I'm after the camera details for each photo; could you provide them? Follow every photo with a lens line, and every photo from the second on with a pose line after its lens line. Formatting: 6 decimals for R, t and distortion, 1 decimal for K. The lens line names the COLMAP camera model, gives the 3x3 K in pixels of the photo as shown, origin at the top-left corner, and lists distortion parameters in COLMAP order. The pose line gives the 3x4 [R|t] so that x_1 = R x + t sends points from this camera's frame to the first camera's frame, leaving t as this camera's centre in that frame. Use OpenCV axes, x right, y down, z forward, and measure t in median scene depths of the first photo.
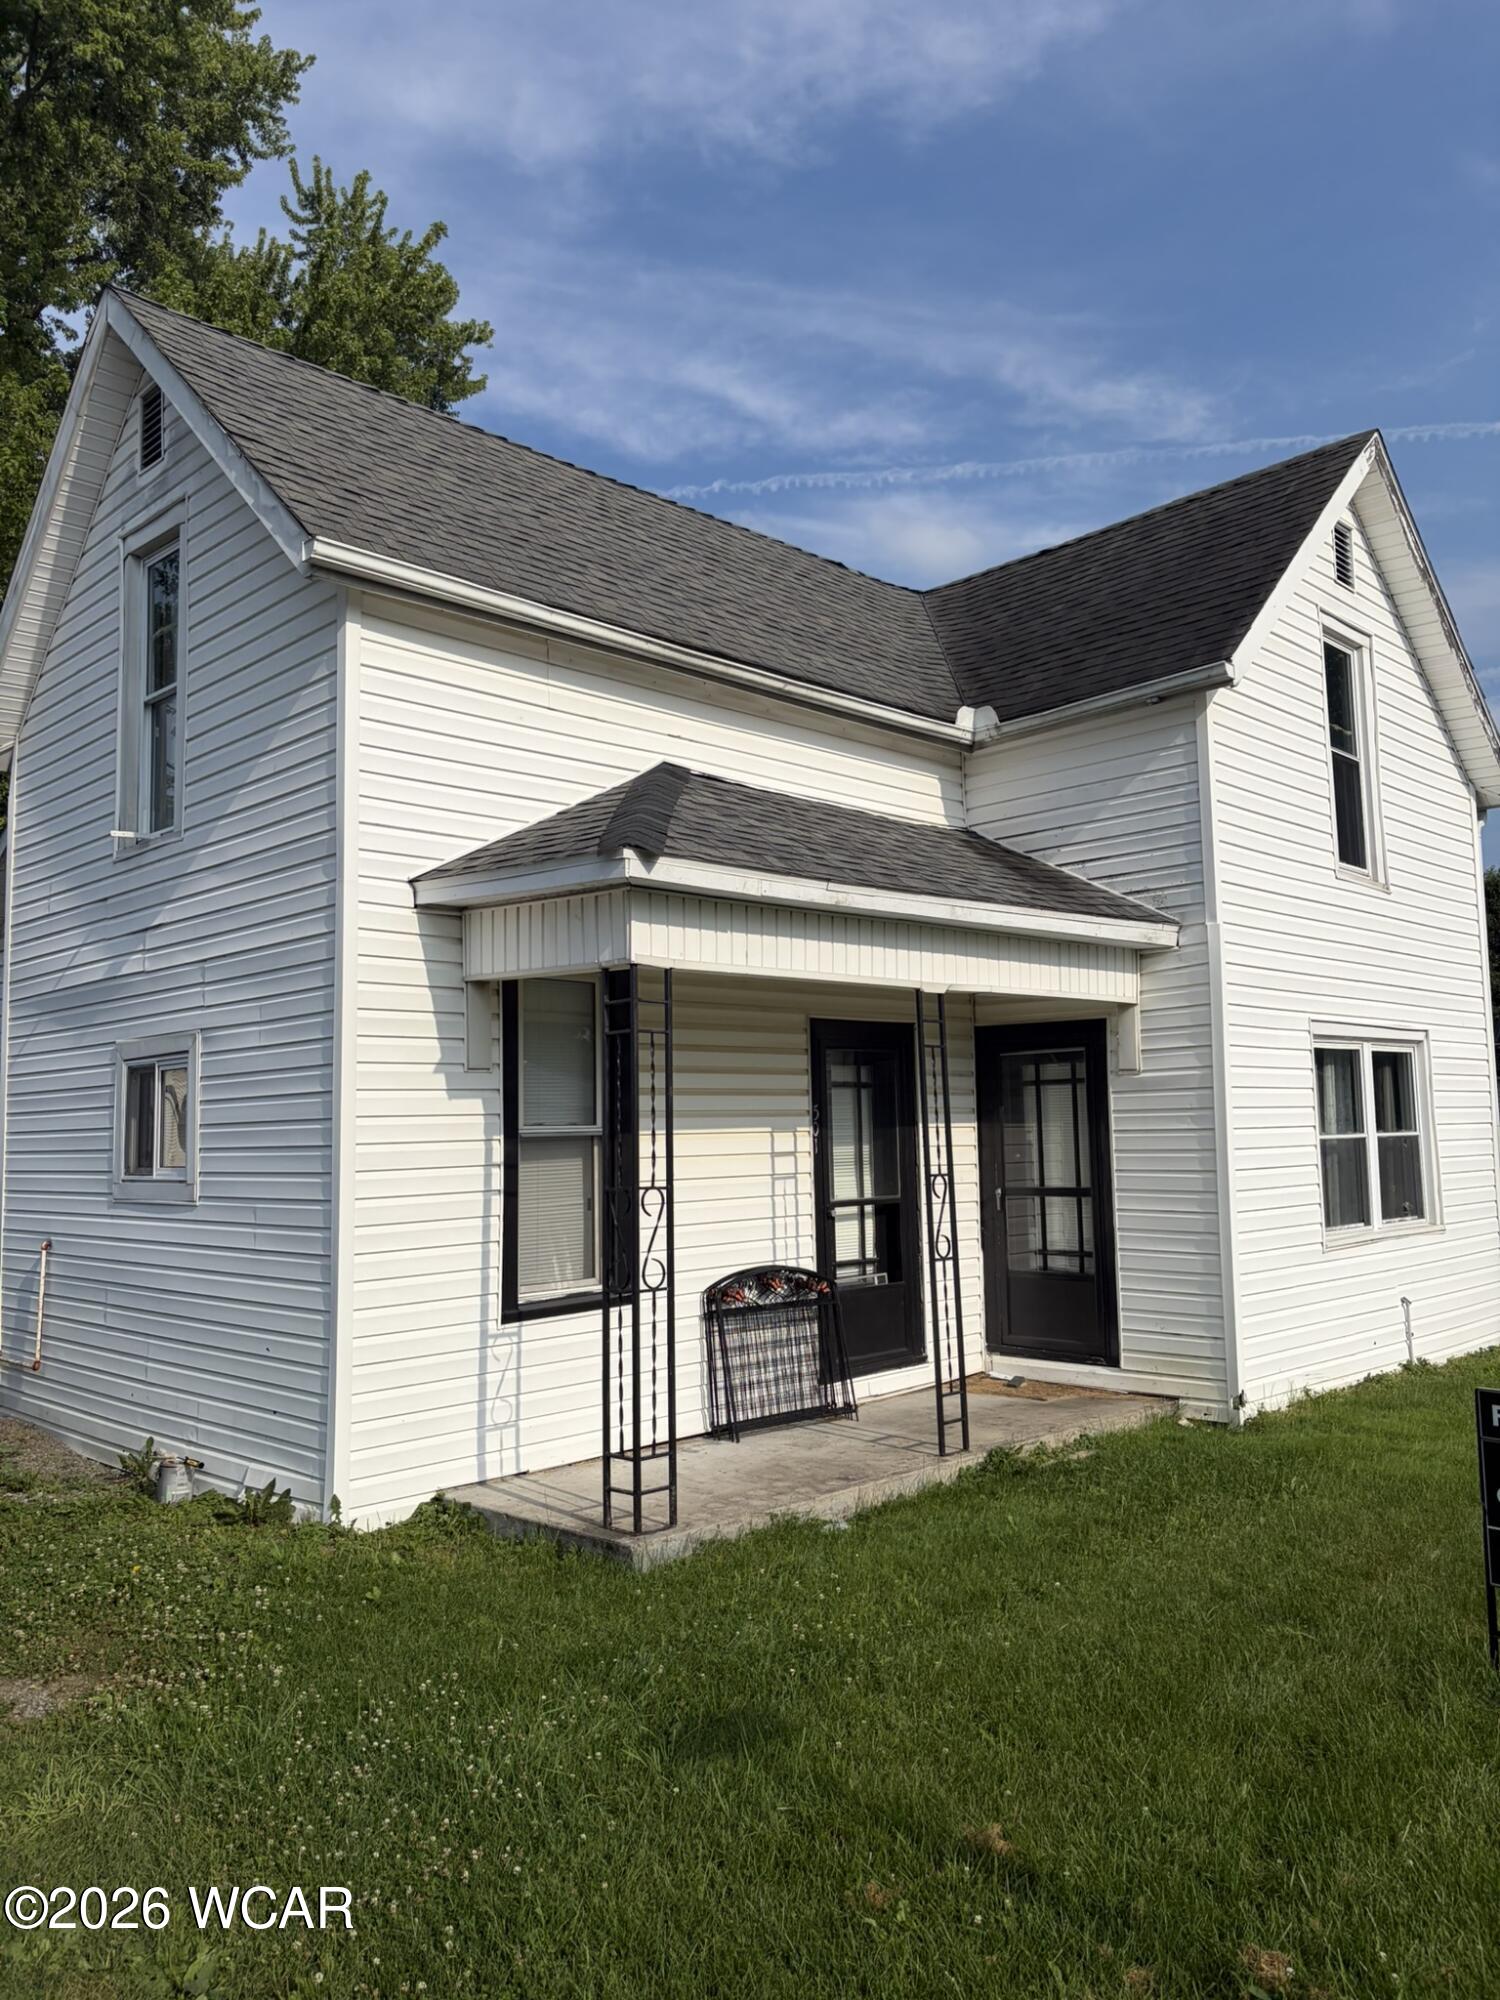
lens RADIAL K [[1489.2, 0, 750.0], [0, 1489.2, 1000.0], [0, 0, 1]] dist [0.044443, -0.001007]
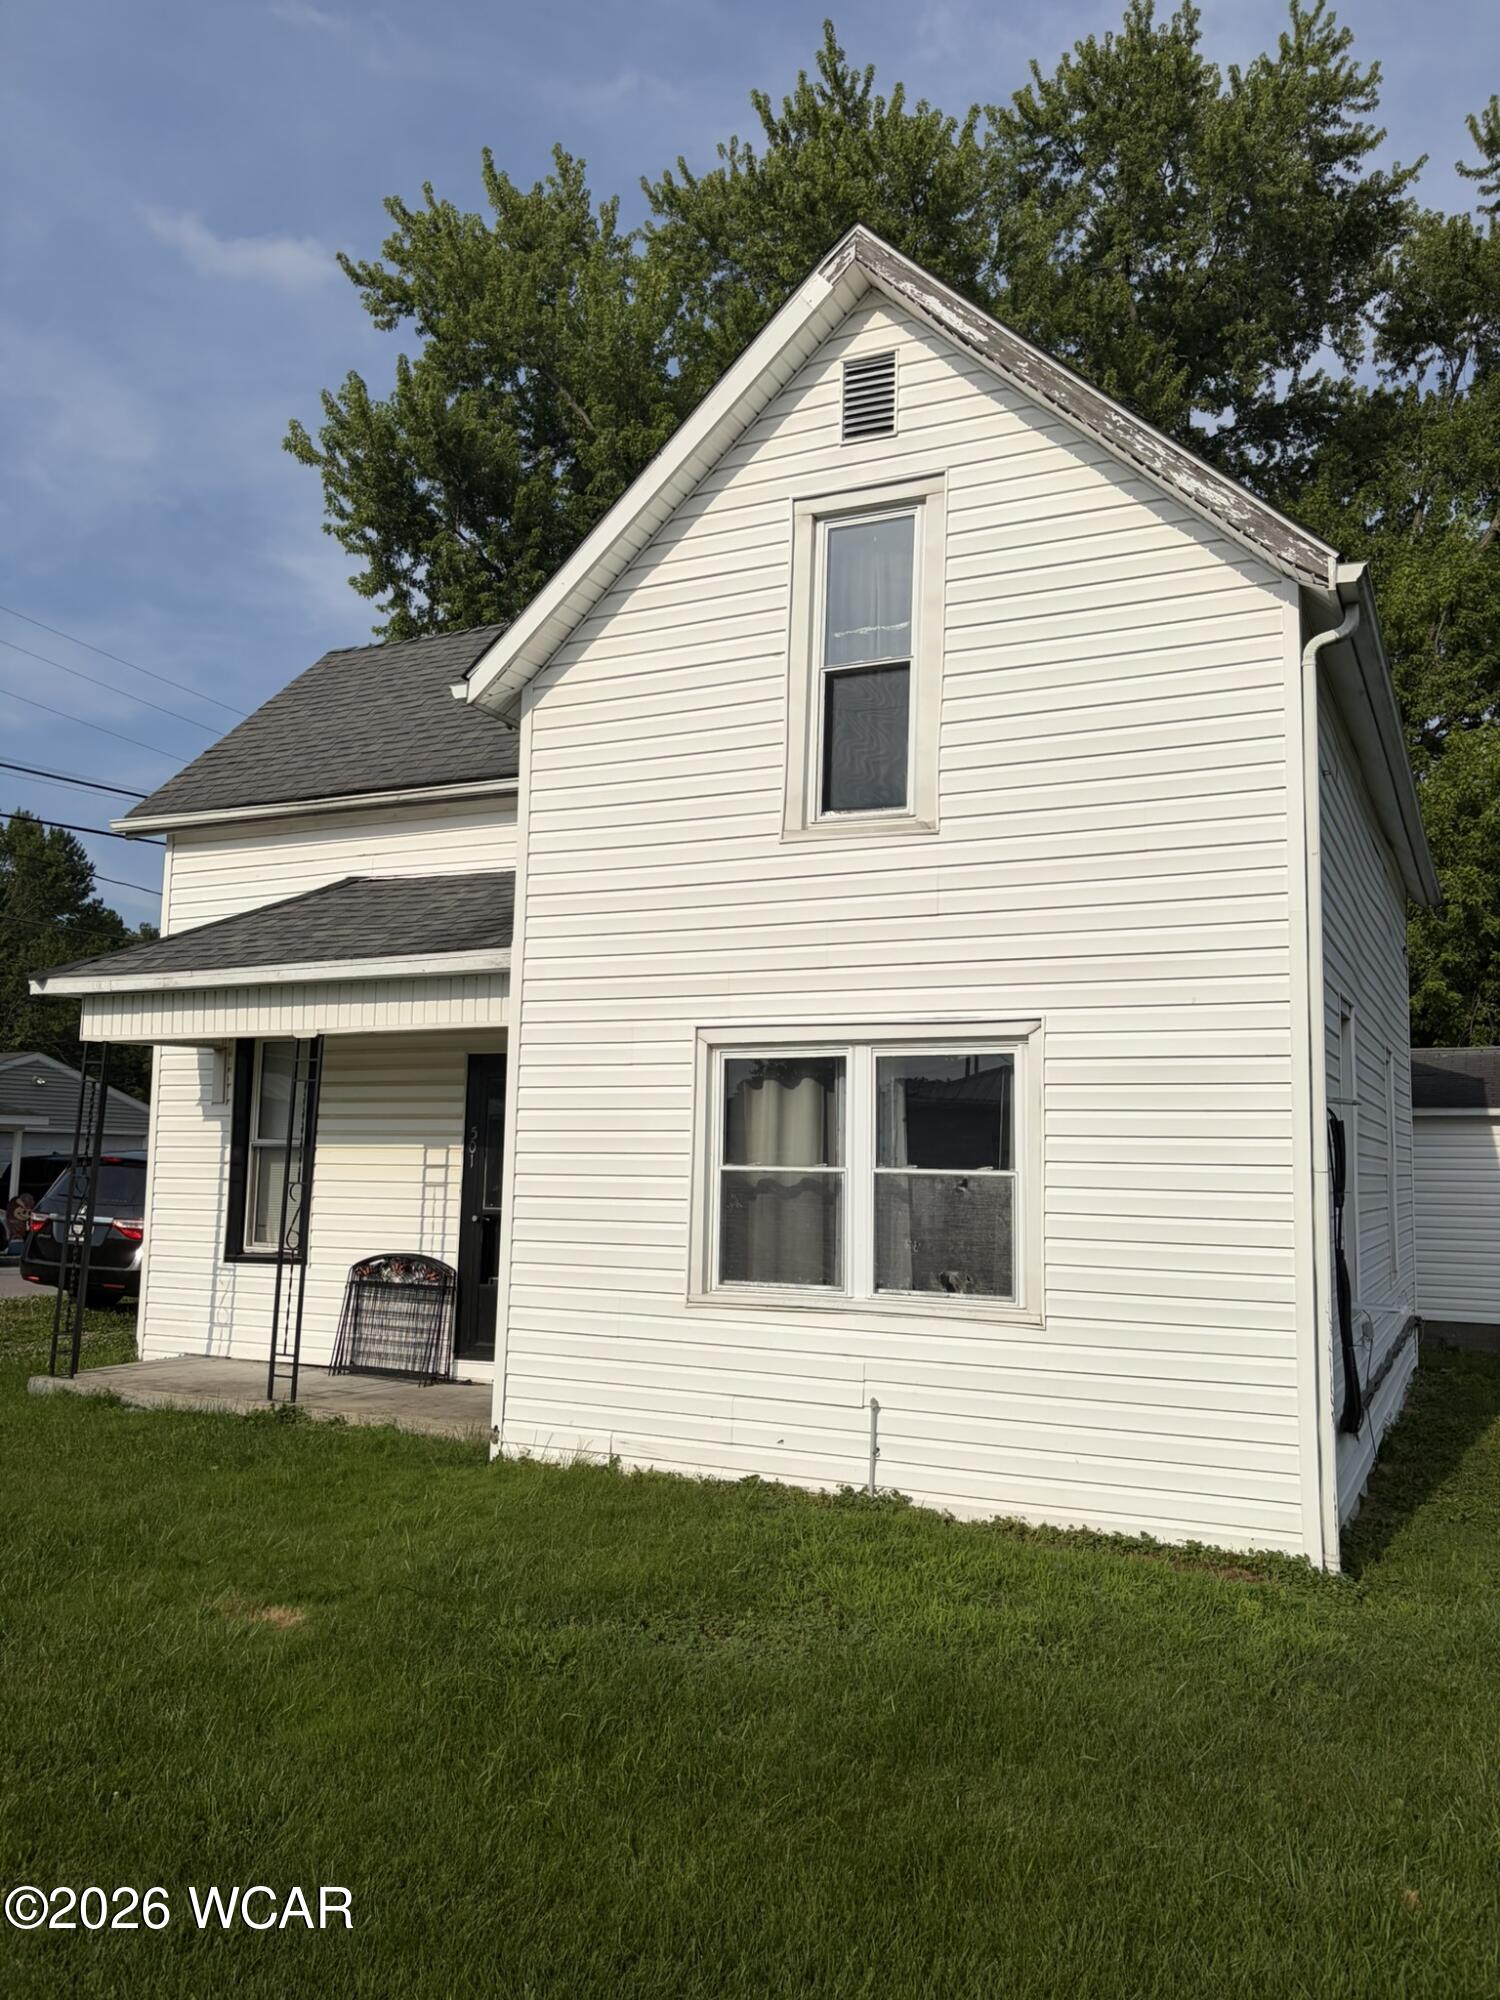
lens RADIAL K [[1509.8, 0, 750.0], [0, 1509.8, 1000.0], [0, 0, 1]] dist [0.003940, -0.000992]
pose [[0.325087, -0.075663, -0.942652, 1.374549], [0.060620, 0.996411, -0.059072, 0.058795], [0.943739, -0.037940, 0.328507, 0.887760]]
